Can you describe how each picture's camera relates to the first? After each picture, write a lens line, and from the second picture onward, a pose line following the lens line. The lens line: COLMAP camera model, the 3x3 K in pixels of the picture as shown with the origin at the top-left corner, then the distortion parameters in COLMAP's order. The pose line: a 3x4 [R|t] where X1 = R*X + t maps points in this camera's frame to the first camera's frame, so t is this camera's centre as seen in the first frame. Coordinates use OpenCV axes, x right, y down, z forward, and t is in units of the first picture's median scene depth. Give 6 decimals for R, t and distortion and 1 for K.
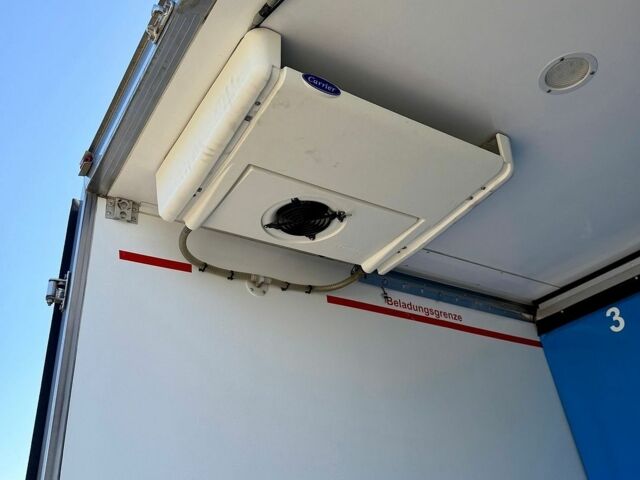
lens RADIAL K [[607.3, 0, 318.0], [0, 607.3, 254.5], [0, 0, 1]] dist [0.125166, -0.227531]
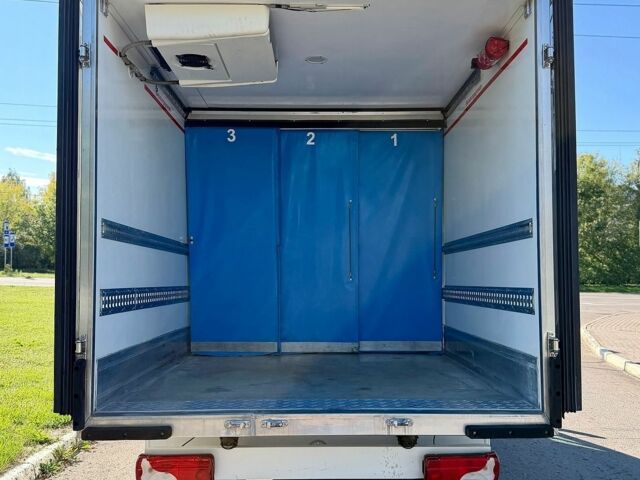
lens RADIAL K [[607.3, 0, 318.0], [0, 607.3, 254.5], [0, 0, 1]] dist [0.125166, -0.227531]
pose [[0.526412, 0.099510, 0.844387, -1.224982], [-0.445703, 0.878030, 0.174388, -0.031585], [-0.724044, -0.468146, 0.506557, -0.462910]]
